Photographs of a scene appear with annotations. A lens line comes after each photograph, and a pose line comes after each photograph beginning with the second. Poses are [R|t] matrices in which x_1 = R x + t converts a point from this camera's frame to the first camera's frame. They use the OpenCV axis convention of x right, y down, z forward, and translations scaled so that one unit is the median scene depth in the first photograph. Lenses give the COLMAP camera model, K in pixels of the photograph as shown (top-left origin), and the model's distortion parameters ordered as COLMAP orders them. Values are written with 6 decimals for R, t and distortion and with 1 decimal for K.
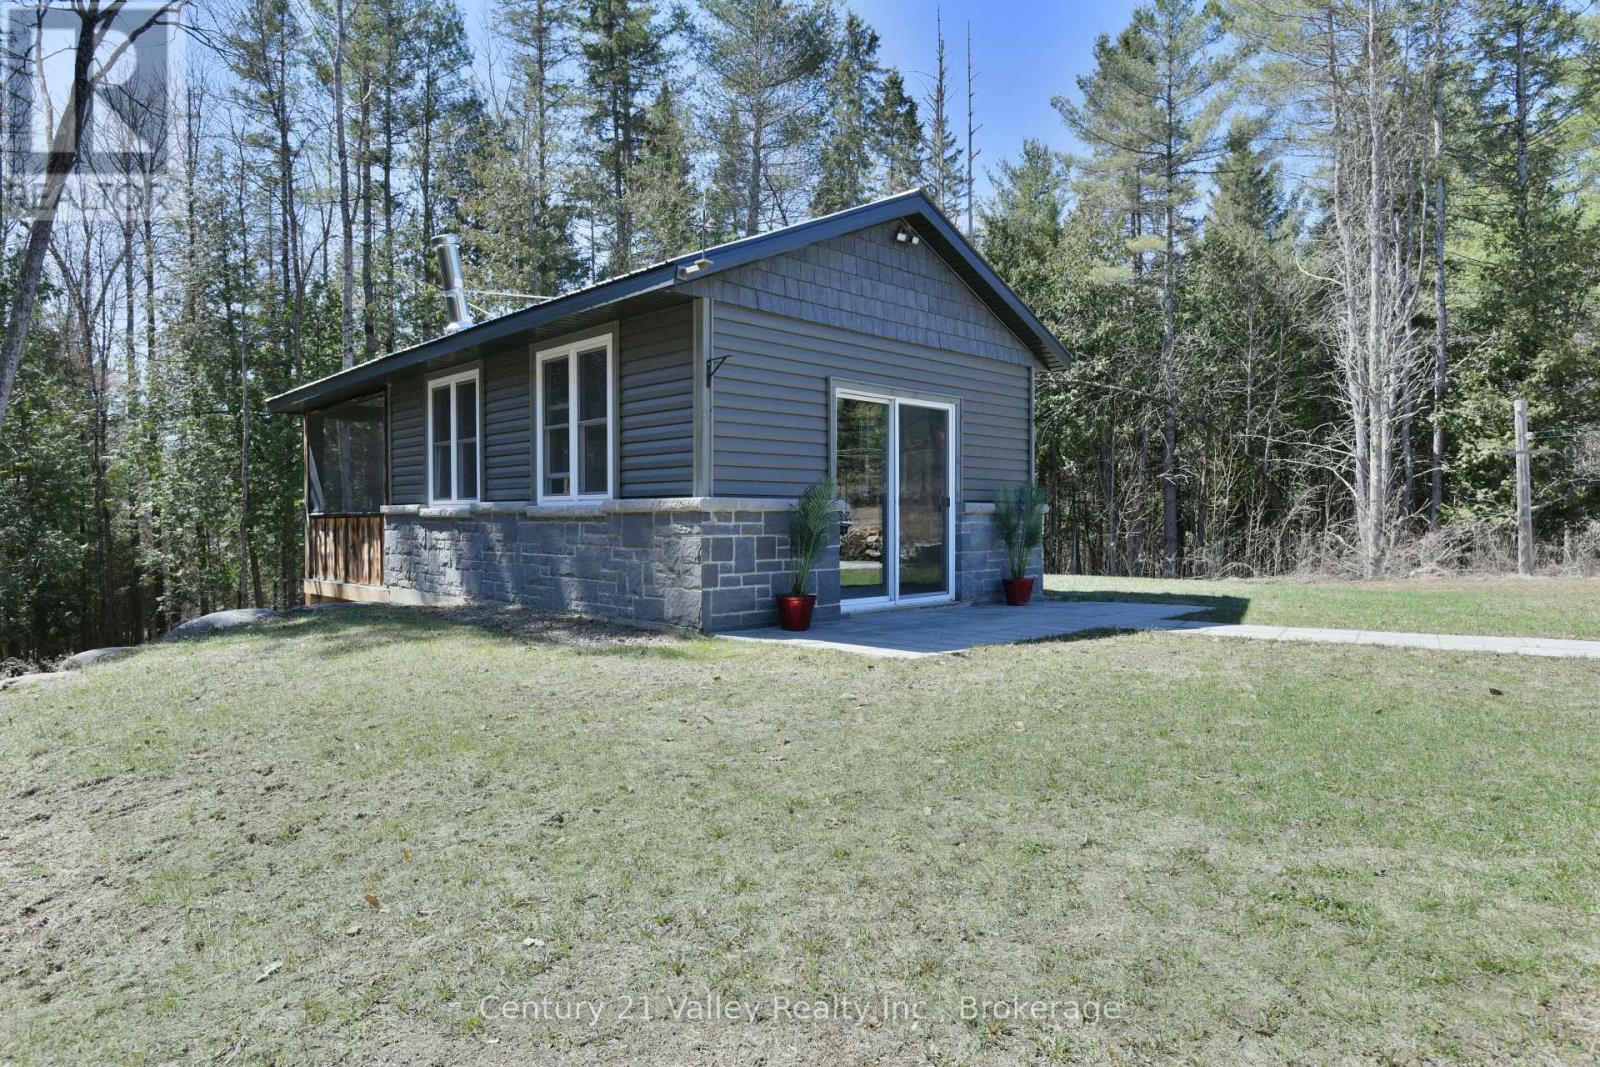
lens RADIAL K [[918.0, 0, 804.0], [0, 918.0, 533.1], [0, 0, 1]] dist [-0.008584, -0.002151]
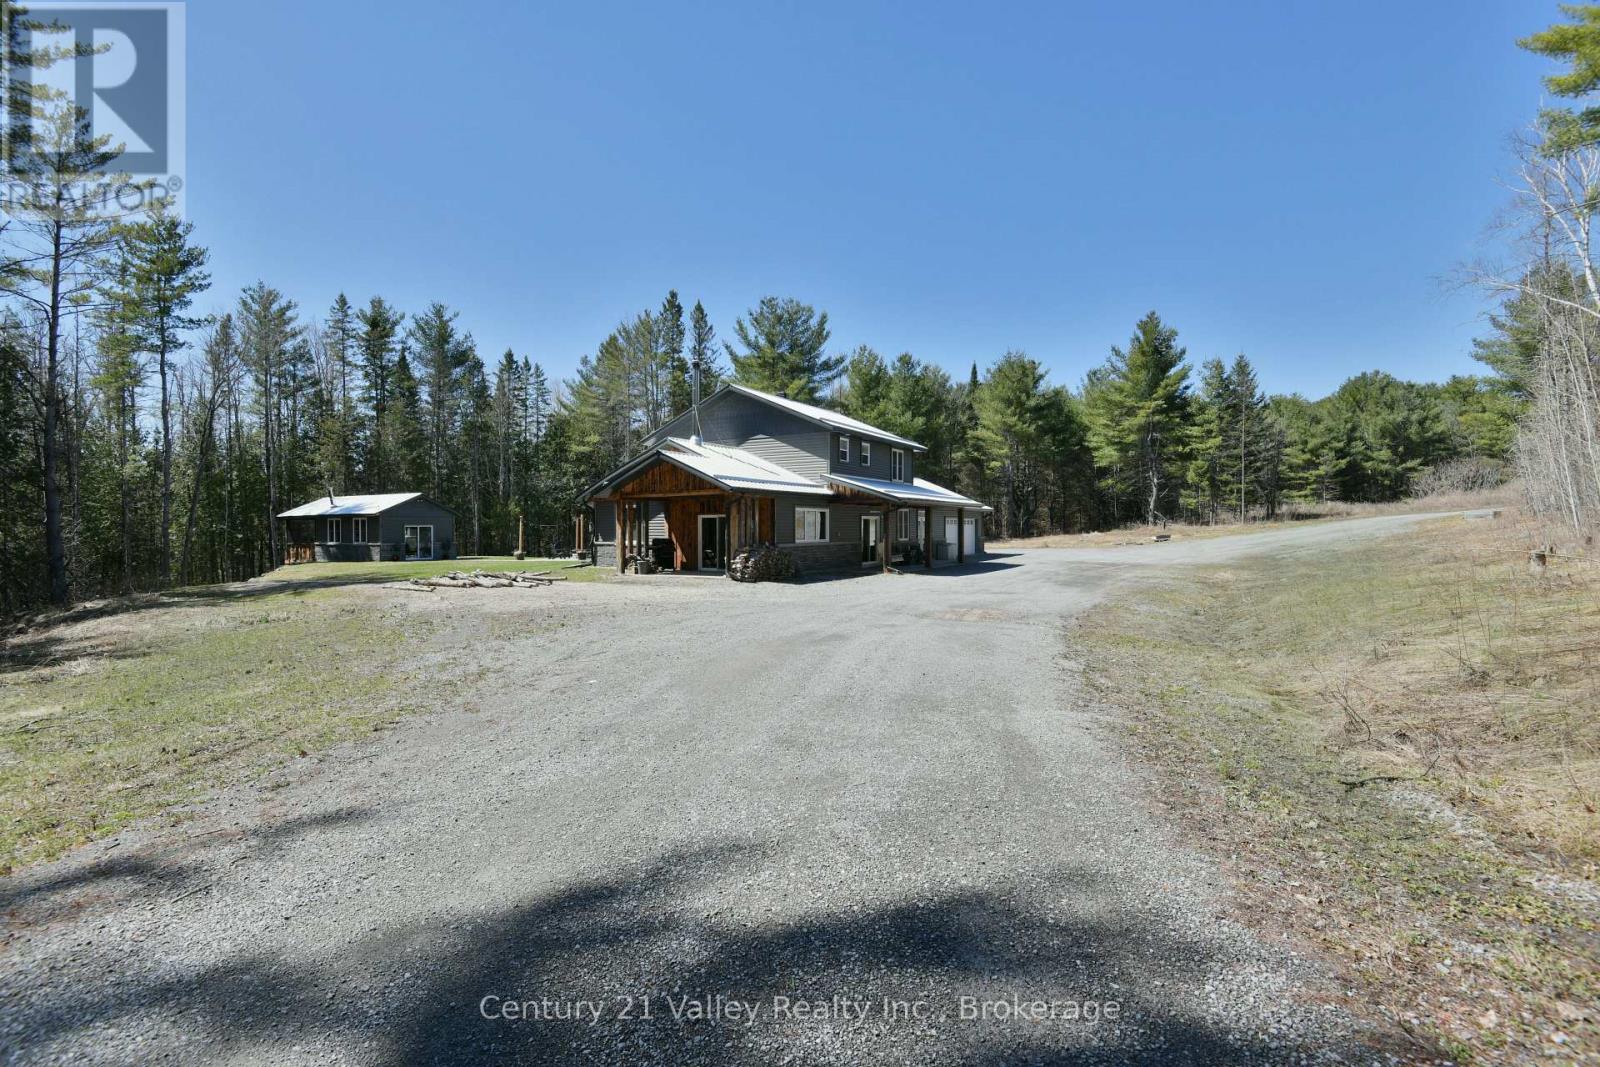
lens RADIAL K [[737.0, 0, 794.9], [0, 737.0, 527.4], [0, 0, 1]] dist [-0.012351, -0.000229]
pose [[0.957217, -0.002013, 0.289365, 0.379012], [0.007376, 0.999821, -0.017444, -0.010842], [-0.289278, 0.018832, 0.957060, -1.545676]]
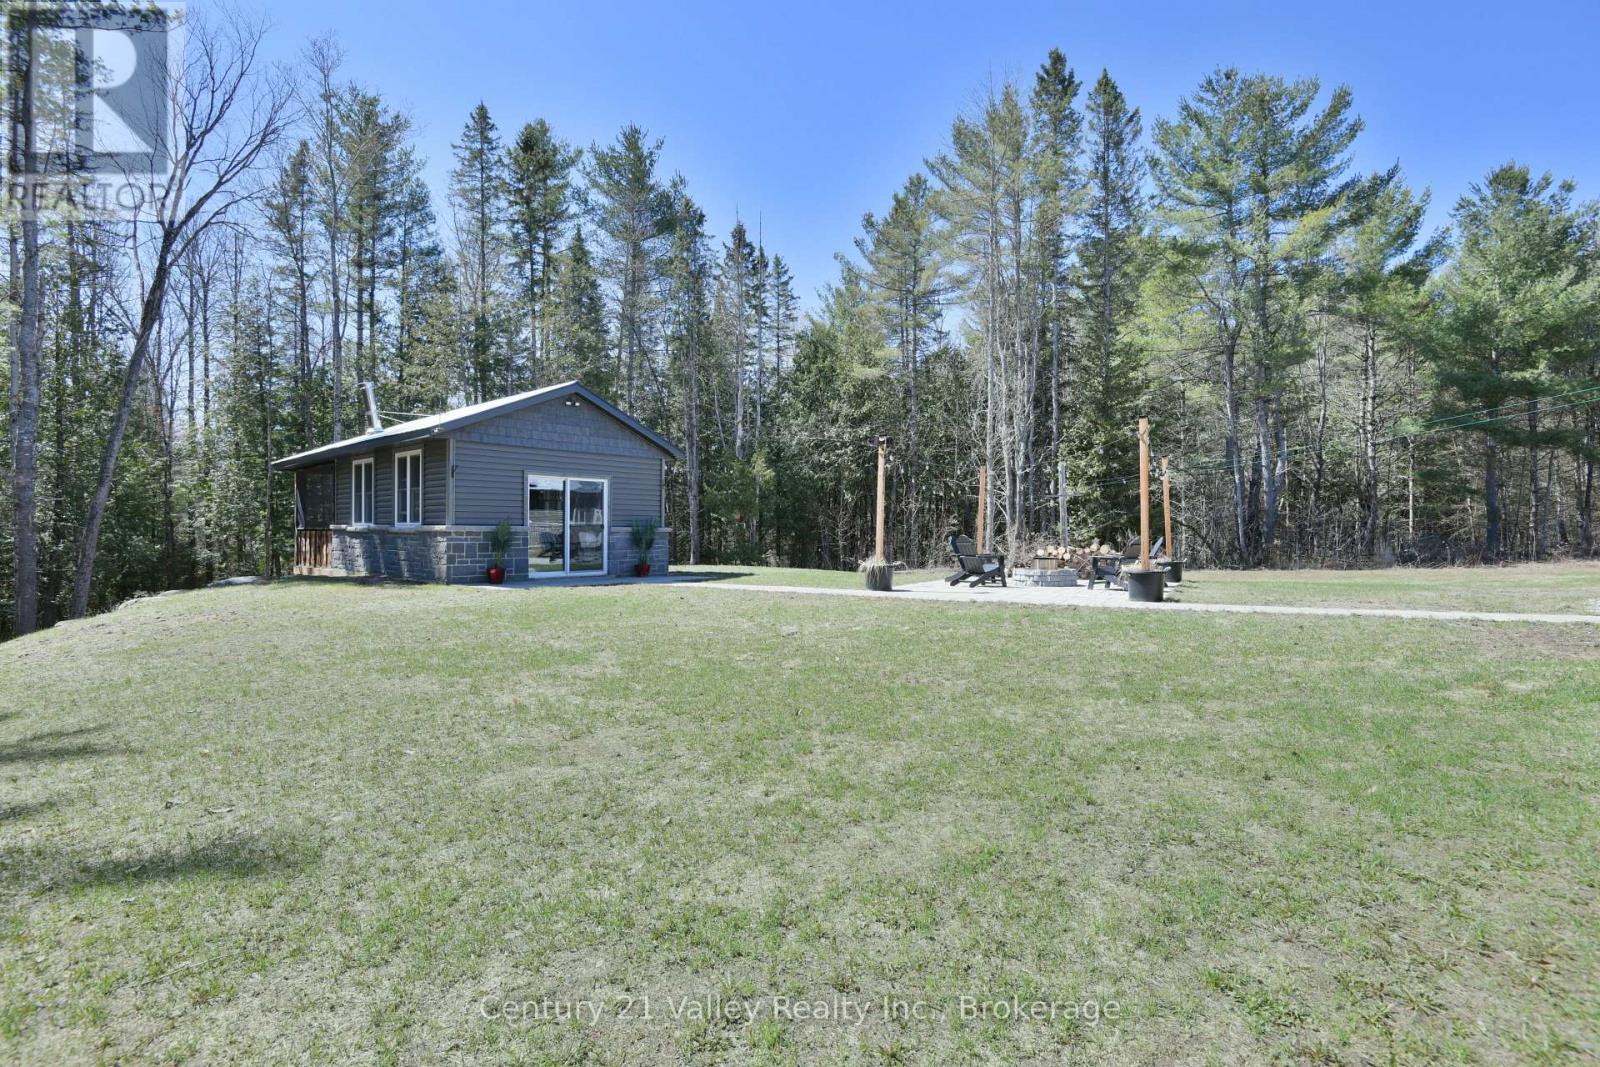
lens RADIAL K [[737.0, 0, 797.2], [0, 737.0, 535.7], [0, 0, 1]] dist [-0.012351, -0.000229]
pose [[0.998208, 0.008076, 0.059290, 0.182482], [-0.007570, 0.999933, -0.008755, -0.000913], [-0.059356, 0.008290, 0.998202, -0.249579]]
